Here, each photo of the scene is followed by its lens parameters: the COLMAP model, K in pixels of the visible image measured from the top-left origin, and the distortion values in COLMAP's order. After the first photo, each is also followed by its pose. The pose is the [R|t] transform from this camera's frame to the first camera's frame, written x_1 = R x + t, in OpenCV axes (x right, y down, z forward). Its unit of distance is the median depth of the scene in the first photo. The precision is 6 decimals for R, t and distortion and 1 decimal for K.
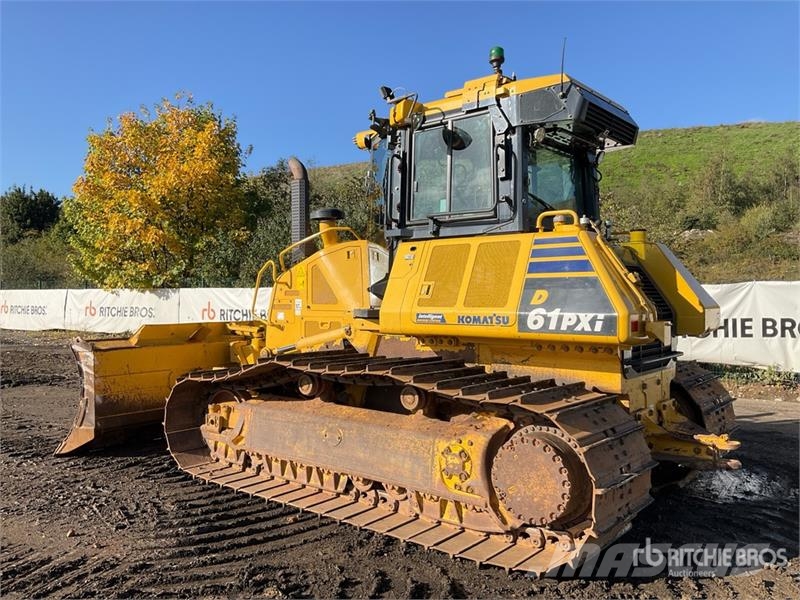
lens RADIAL K [[651.5, 0, 400.0], [0, 651.5, 300.0], [0, 0, 1]] dist [0.155264, -0.387579]
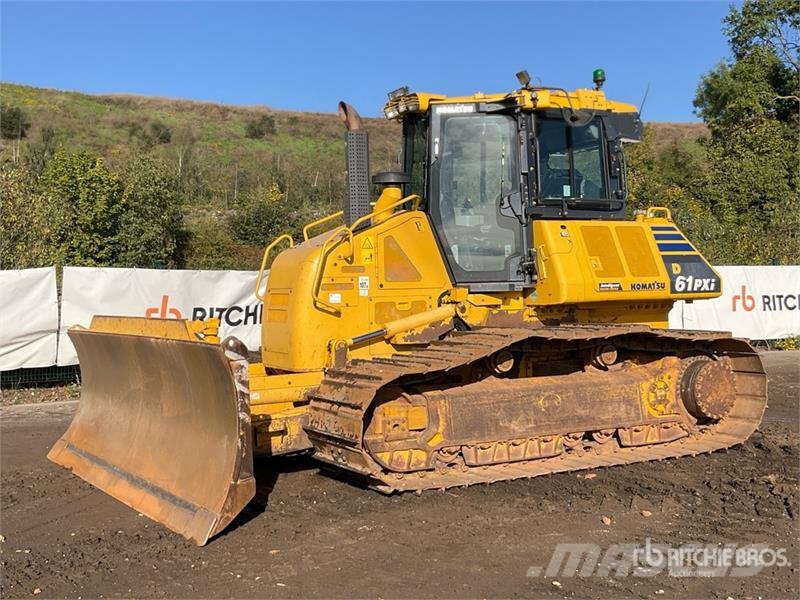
lens RADIAL K [[972.0, 0, 400.0], [0, 972.0, 300.0], [0, 0, 1]] dist [0.110553, -0.012461]
pose [[0.350246, -0.022105, 0.936397, -1.894569], [0.025525, 0.999575, 0.014049, 0.017940], [-0.936310, 0.018981, 0.350661, 0.785882]]
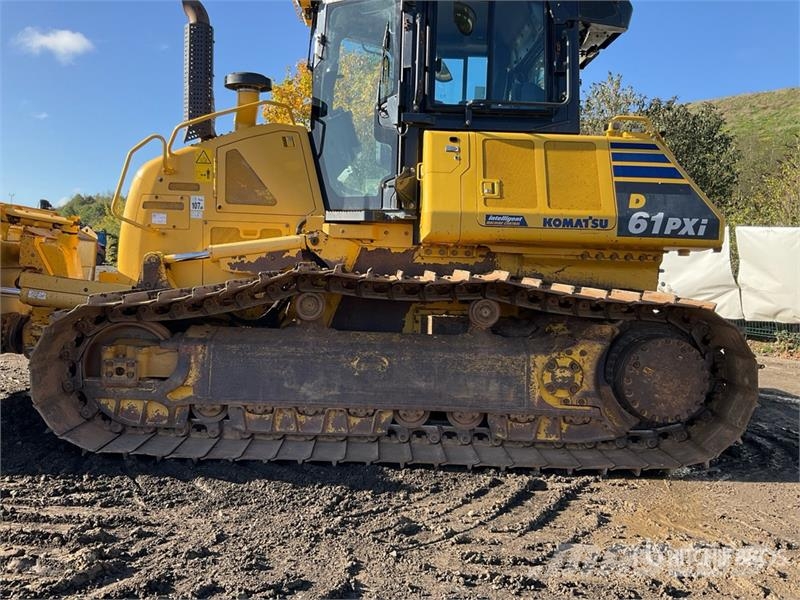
lens RADIAL K [[651.5, 0, 400.0], [0, 651.5, 300.0], [0, 0, 1]] dist [0.155264, -0.387579]
pose [[0.758623, -0.015913, 0.651336, -0.678452], [-0.030784, 0.997710, 0.060230, 0.091432], [-0.650803, -0.065743, 0.756395, 0.452429]]
